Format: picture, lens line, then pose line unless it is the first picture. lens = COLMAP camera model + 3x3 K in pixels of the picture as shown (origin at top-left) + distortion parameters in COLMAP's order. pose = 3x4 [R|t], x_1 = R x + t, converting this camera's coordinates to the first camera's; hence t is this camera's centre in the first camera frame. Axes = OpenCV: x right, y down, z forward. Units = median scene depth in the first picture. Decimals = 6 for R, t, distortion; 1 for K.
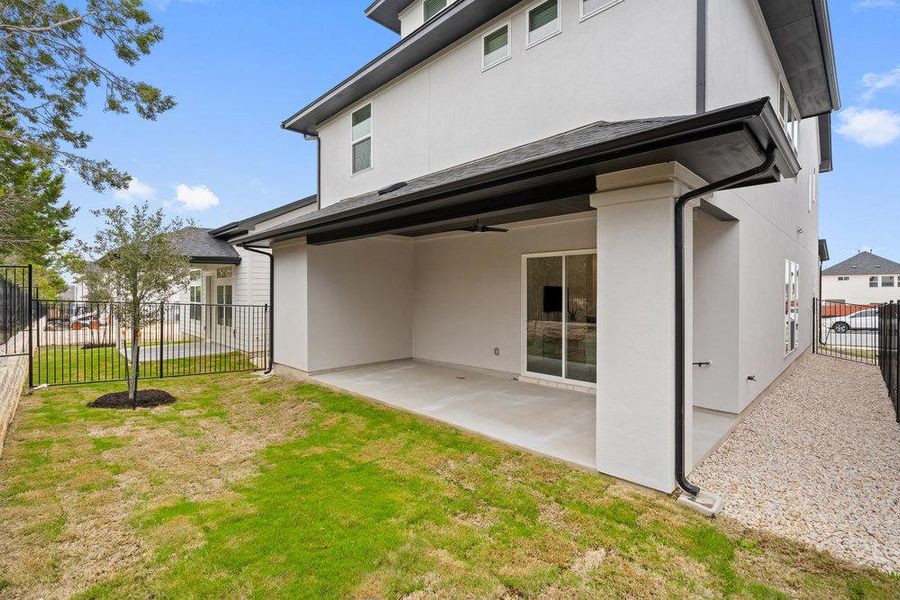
lens RADIAL K [[407.1, 0, 447.5], [0, 407.1, 293.2], [0, 0, 1]] dist [-0.005145, 0.001170]
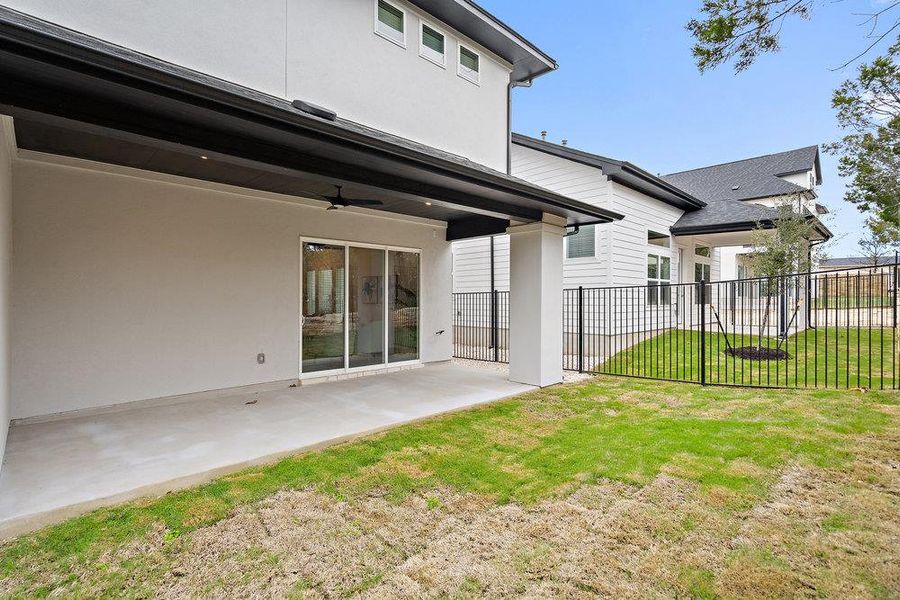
lens RADIAL K [[435.0, 0, 447.4], [0, 435.0, 304.2], [0, 0, 1]] dist [0.006950, 0.000170]
pose [[0.008467, -0.016742, 0.999824, -1.025891], [-0.008978, 0.999818, 0.016818, 0.037829], [-0.999924, -0.009119, 0.008315, 0.966536]]
